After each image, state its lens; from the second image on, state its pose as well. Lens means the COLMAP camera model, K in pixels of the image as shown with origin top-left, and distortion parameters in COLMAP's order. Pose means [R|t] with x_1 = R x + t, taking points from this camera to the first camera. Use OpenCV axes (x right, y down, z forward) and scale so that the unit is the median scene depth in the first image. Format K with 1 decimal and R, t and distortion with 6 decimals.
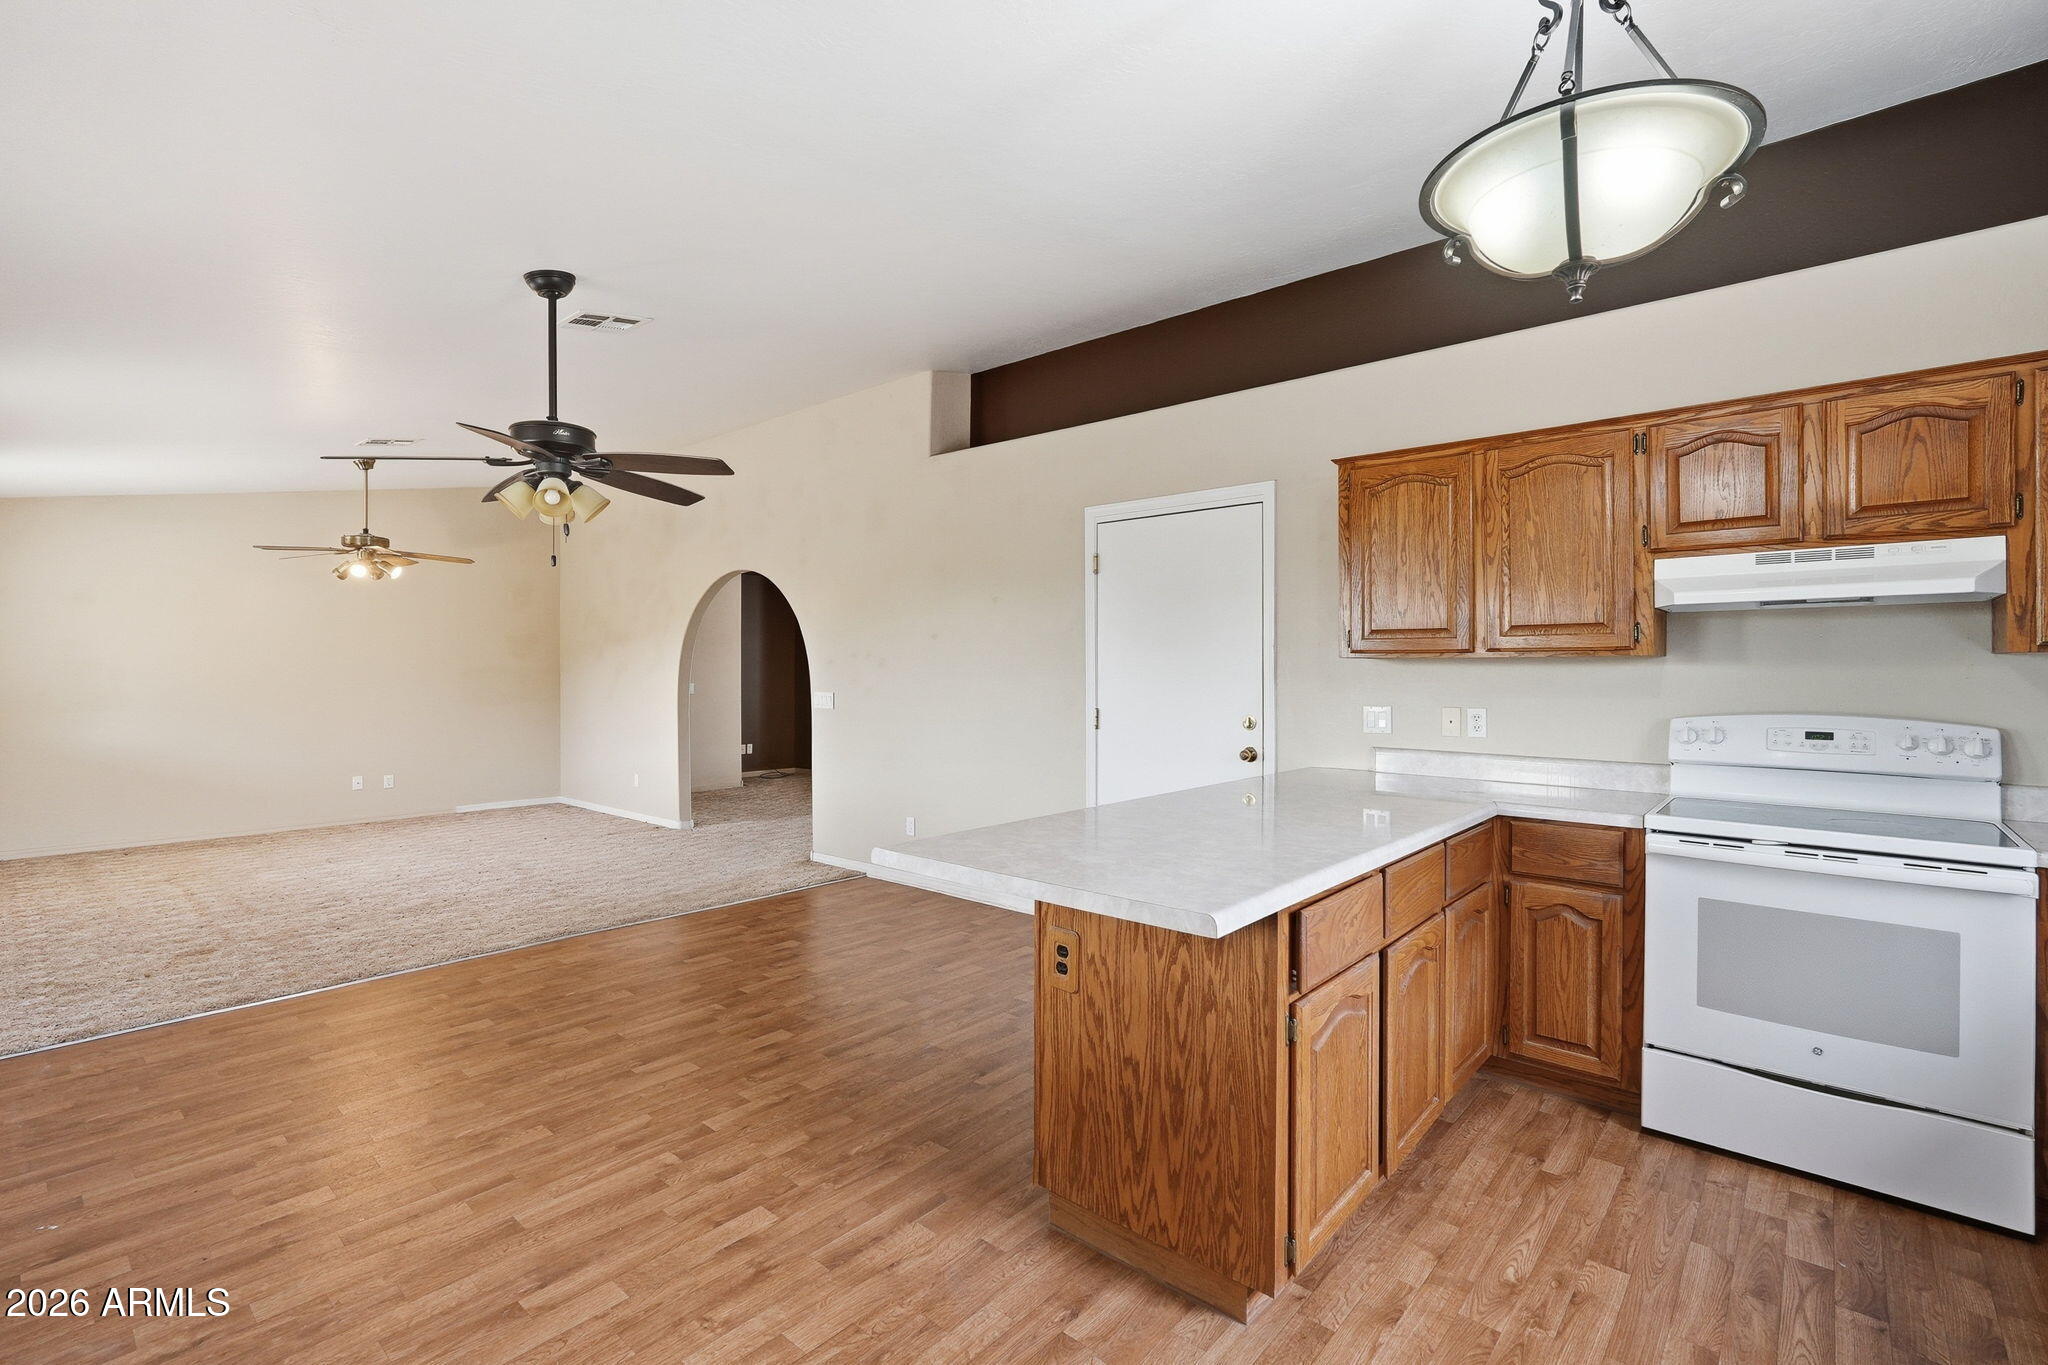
lens RADIAL K [[915.3, 0, 1024.0], [0, 915.3, 682.5], [0, 0, 1]] dist [-0.000336, 0.000666]
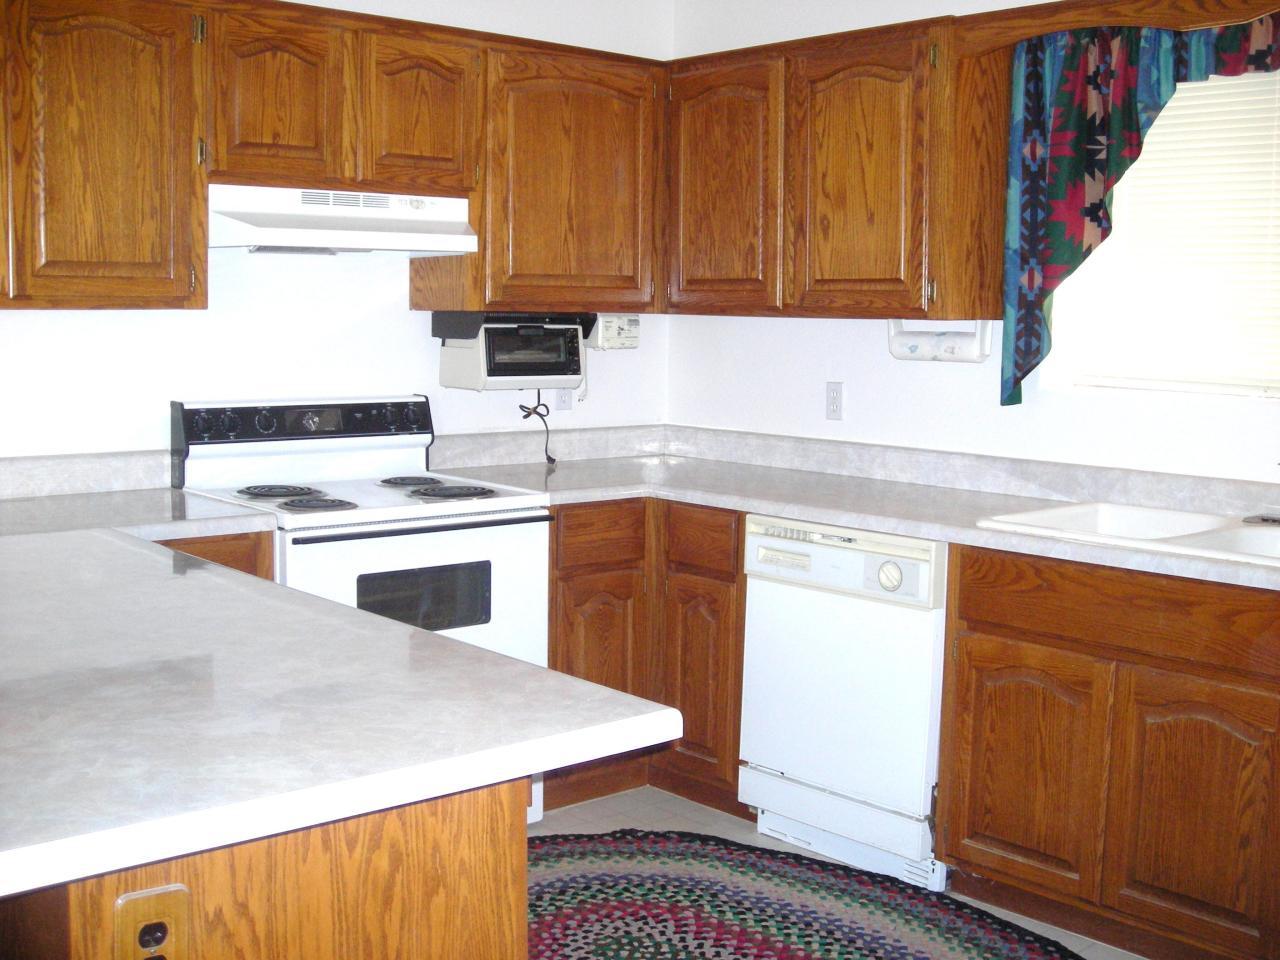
lens RADIAL K [[1463.5, 0, 640.0], [0, 1463.5, 480.0], [0, 0, 1]] dist [-0.136408, -0.003865]
pose [[0.123458, -0.107921, 0.986464, -0.656388], [0.001387, 0.994087, 0.108582, -0.024864], [-0.992349, -0.012038, 0.122878, 0.678266]]
